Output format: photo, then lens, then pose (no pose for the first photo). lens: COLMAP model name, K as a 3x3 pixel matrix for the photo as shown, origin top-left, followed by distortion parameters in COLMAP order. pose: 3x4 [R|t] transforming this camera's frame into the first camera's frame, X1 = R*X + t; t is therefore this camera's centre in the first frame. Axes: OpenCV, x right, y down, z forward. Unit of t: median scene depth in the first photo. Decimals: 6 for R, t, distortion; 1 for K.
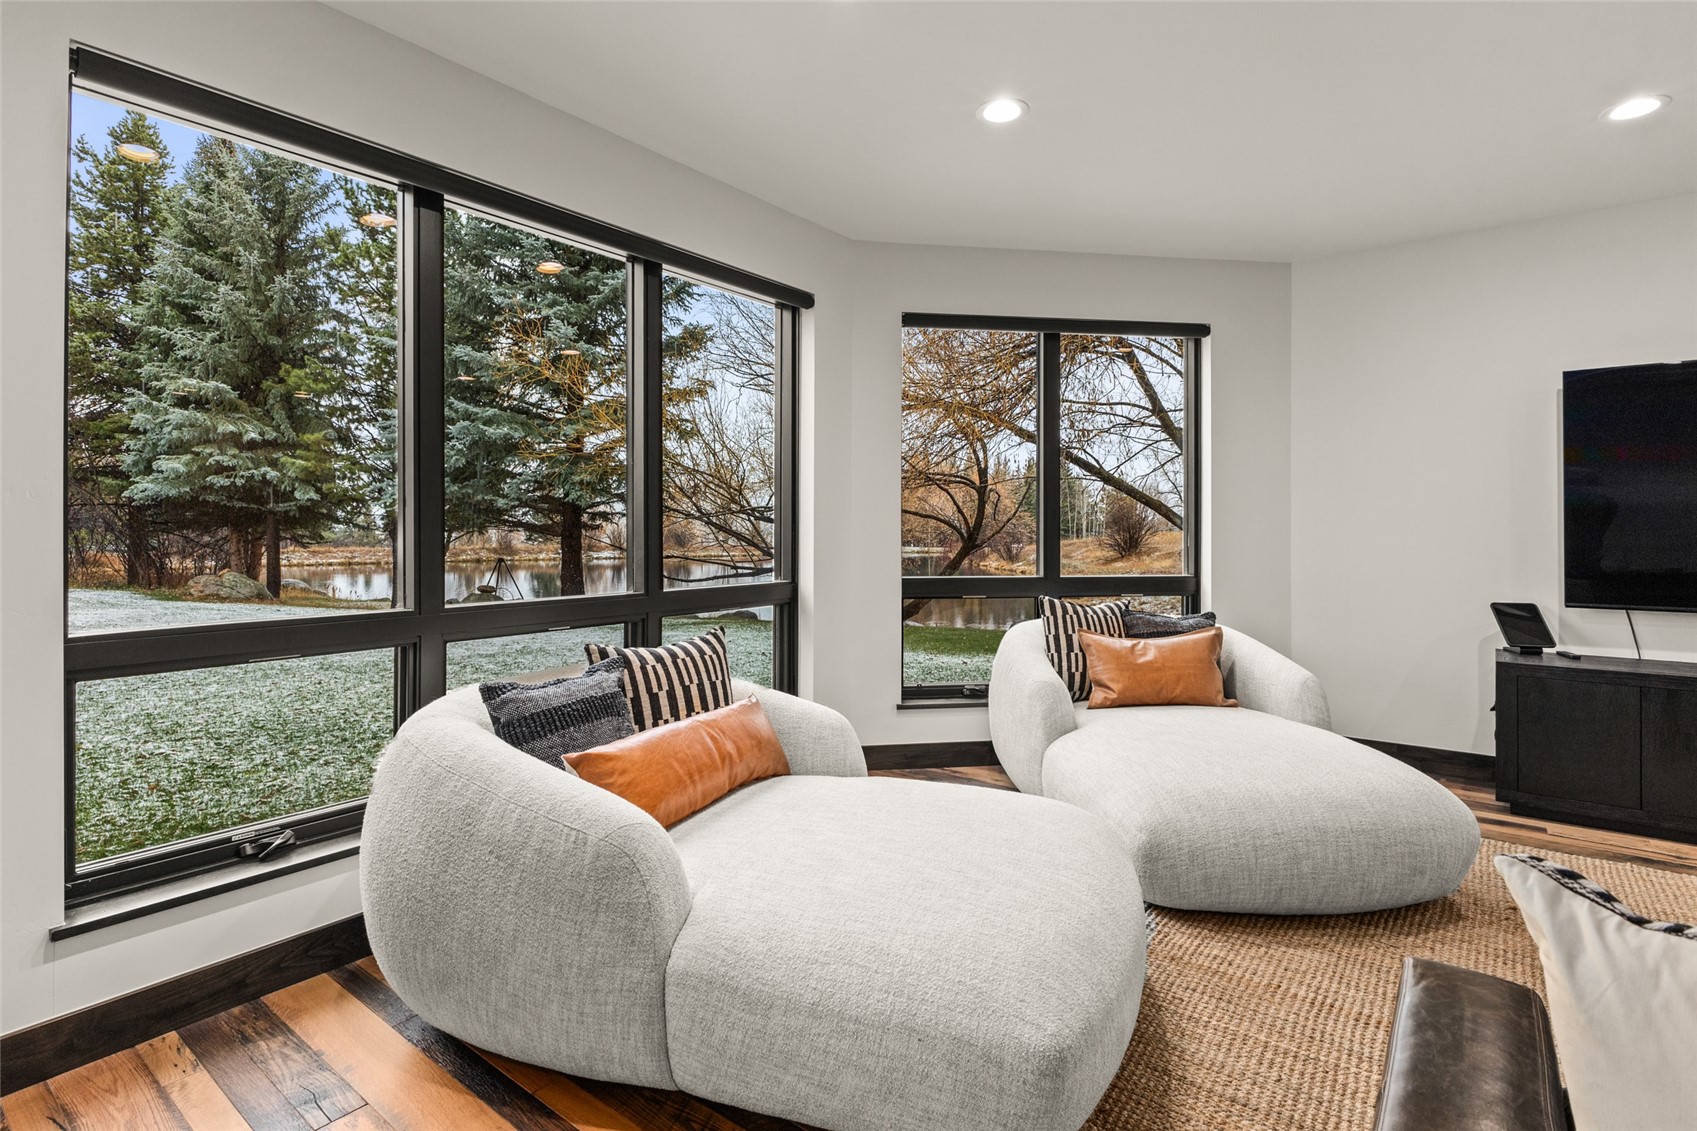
lens RADIAL K [[814.6, 0, 850.7], [0, 814.6, 558.4], [0, 0, 1]] dist [-0.002946, -0.000292]
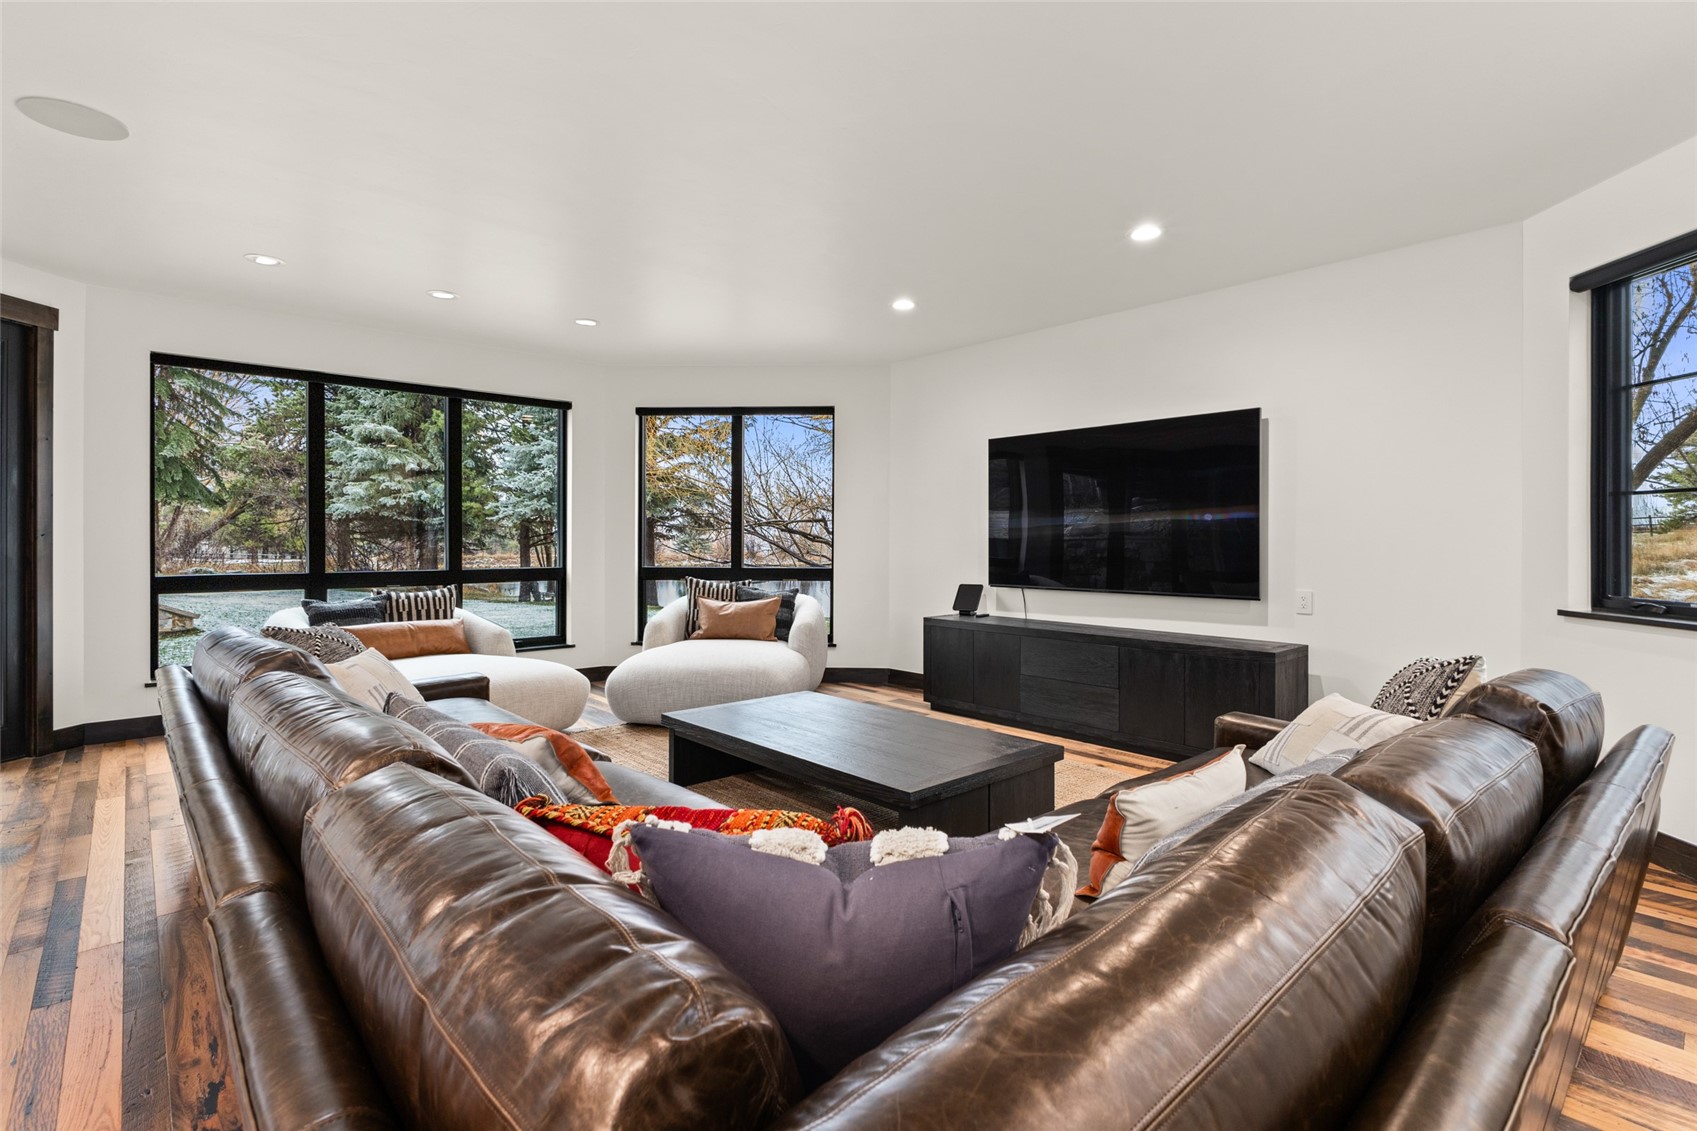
lens RADIAL K [[793.7, 0, 846.2], [0, 793.7, 555.1], [0, 0, 1]] dist [0.001923, 0.000035]
pose [[0.983693, 0.004850, -0.179793, 0.169509], [-0.007823, 0.999844, -0.015831, 0.004901], [0.179688, 0.016980, 0.983577, -0.113396]]
